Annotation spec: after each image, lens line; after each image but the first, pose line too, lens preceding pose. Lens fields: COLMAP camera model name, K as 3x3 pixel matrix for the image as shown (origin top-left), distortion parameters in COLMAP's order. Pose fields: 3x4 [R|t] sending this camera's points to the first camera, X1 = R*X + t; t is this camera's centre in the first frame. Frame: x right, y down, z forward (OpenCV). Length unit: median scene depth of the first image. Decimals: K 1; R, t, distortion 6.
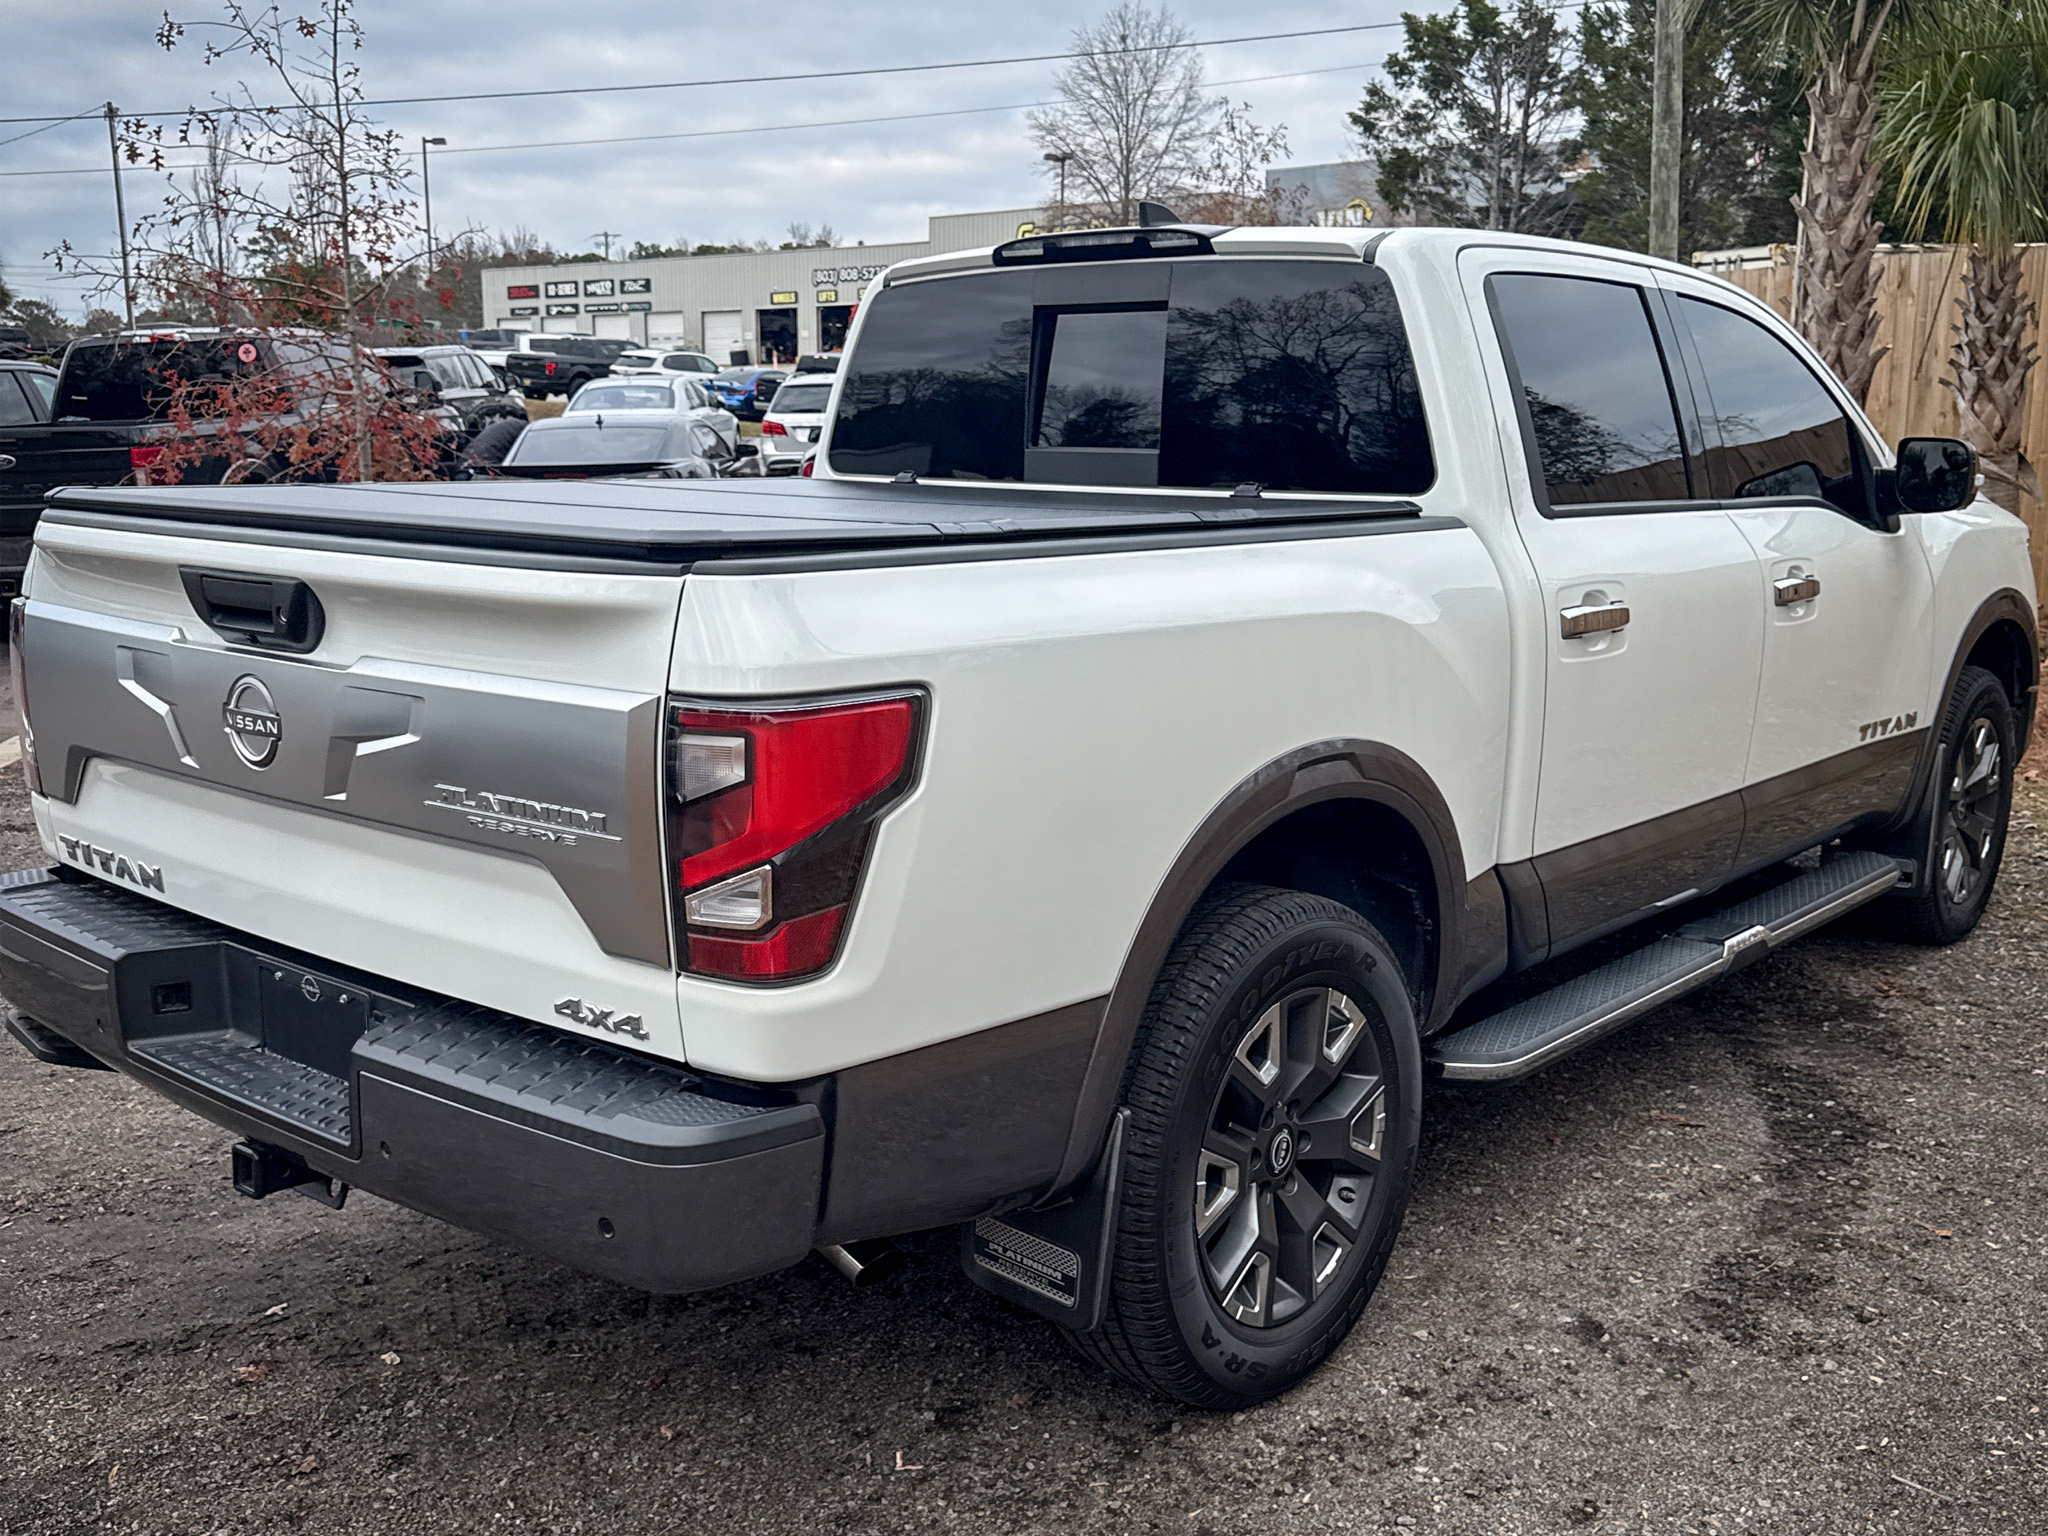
lens RADIAL K [[1971.3, 0, 1030.3], [0, 1971.3, 721.9], [0, 0, 1]] dist [0.133139, -0.265628]
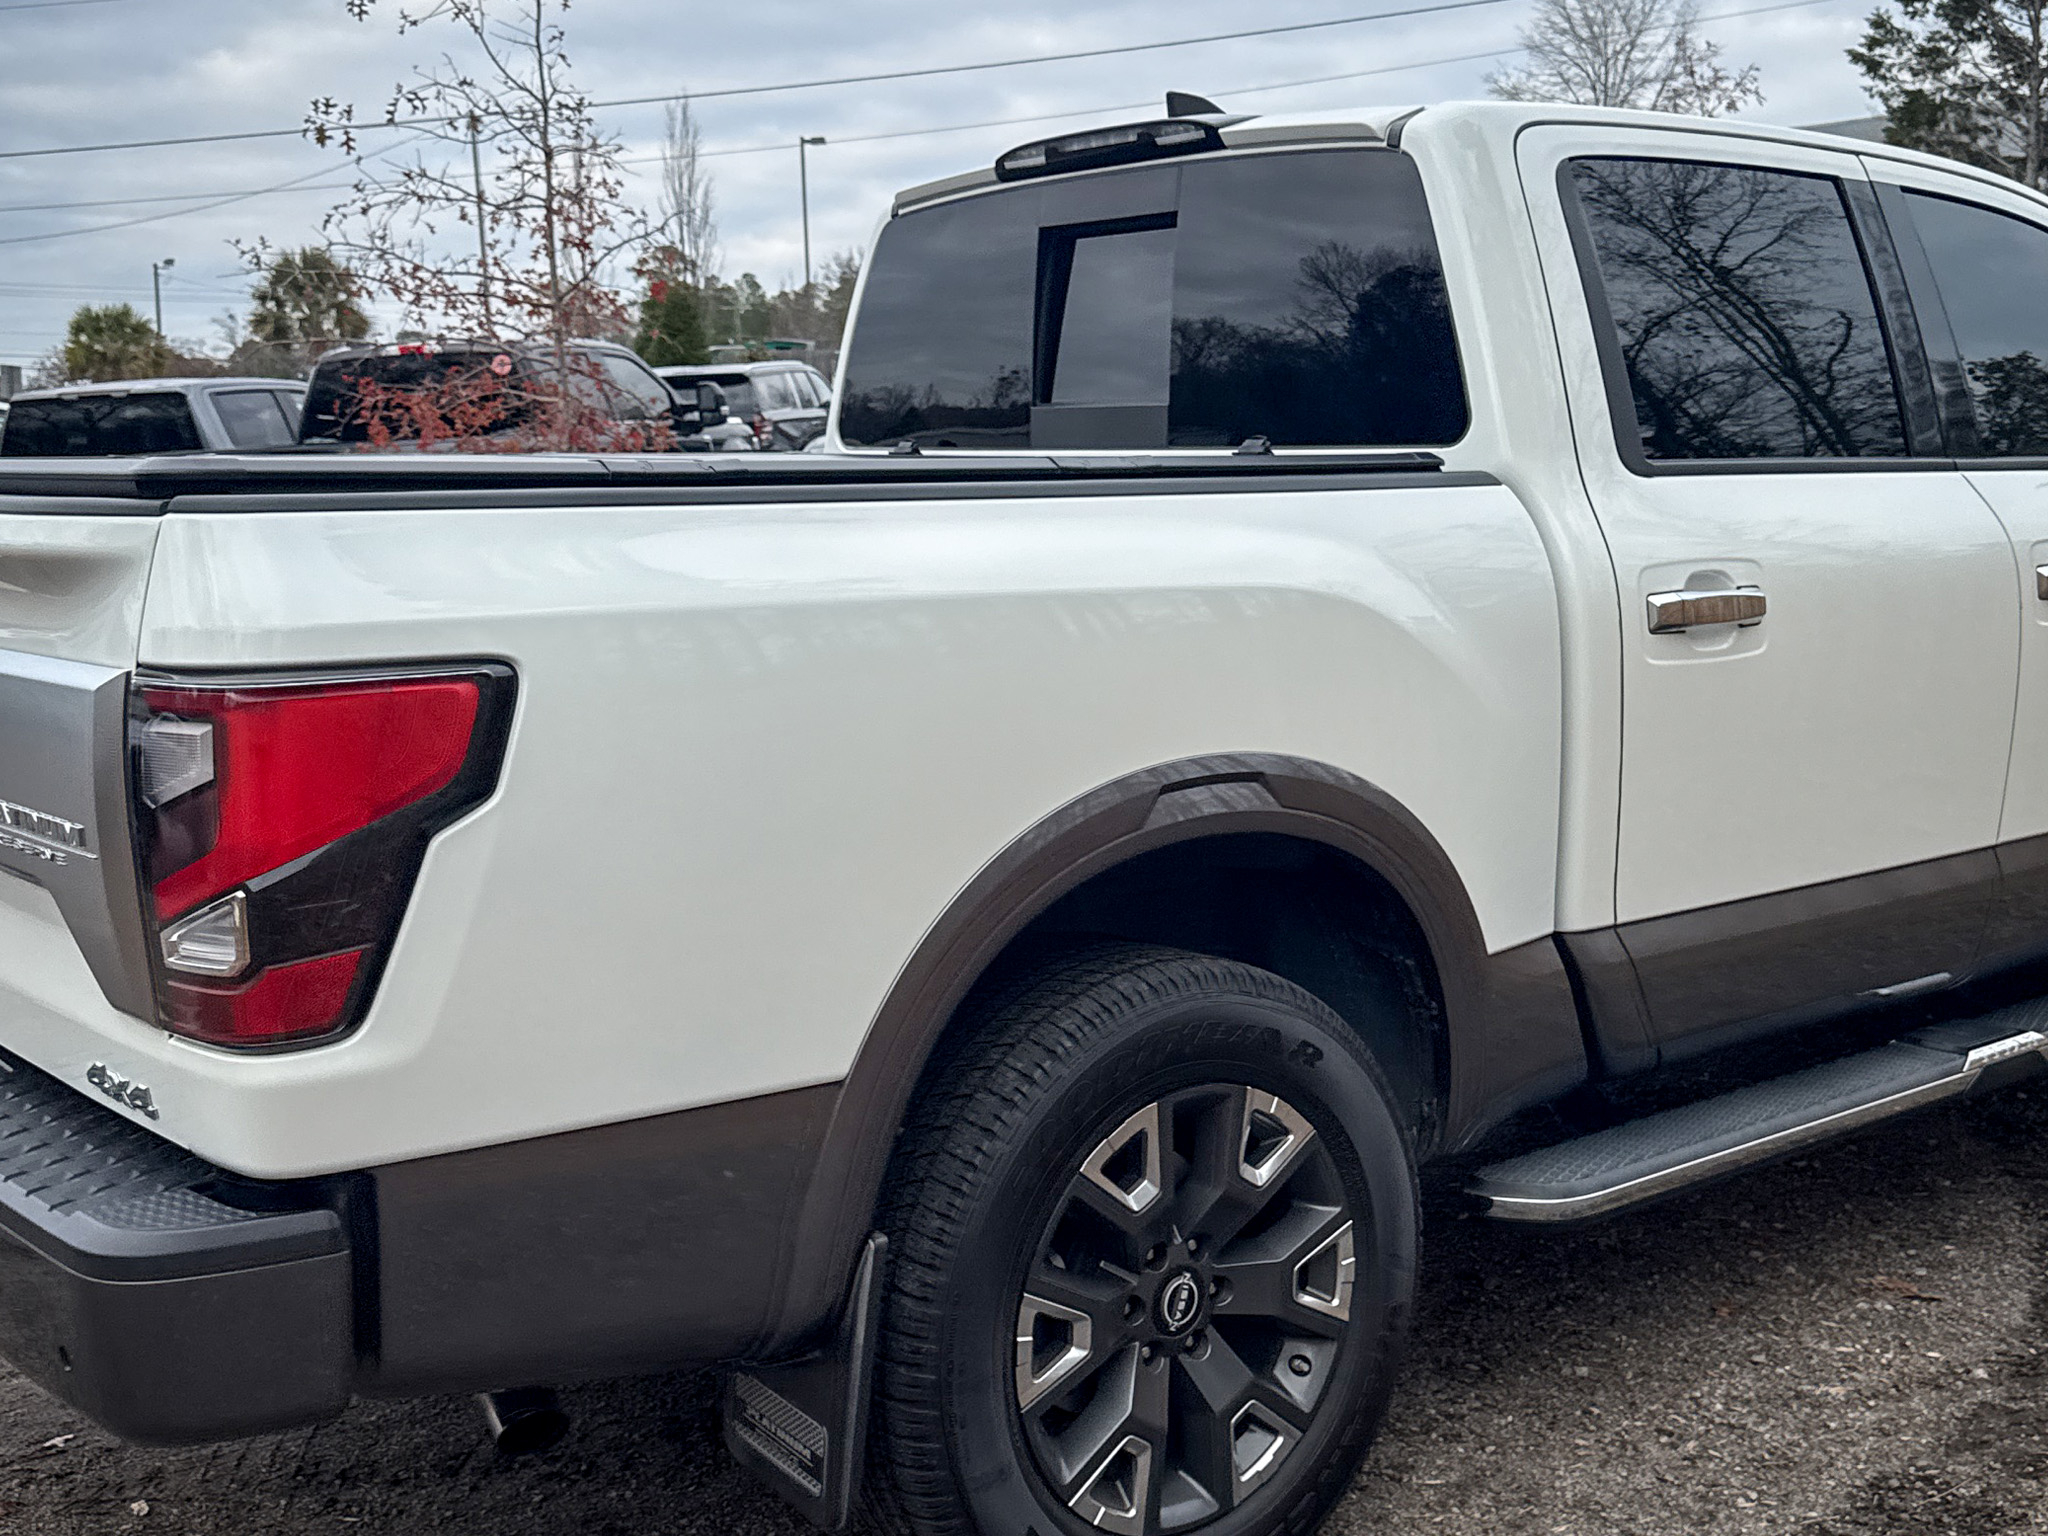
lens RADIAL K [[2293.9, 0, 1118.5], [0, 2293.9, 719.4], [0, 0, 1]] dist [0.164873, -0.394593]
pose [[0.985616, 0.002317, -0.168985, 0.208852], [-0.007742, 0.999475, -0.031449, 0.018919], [0.168824, 0.032305, 0.985117, 0.101900]]
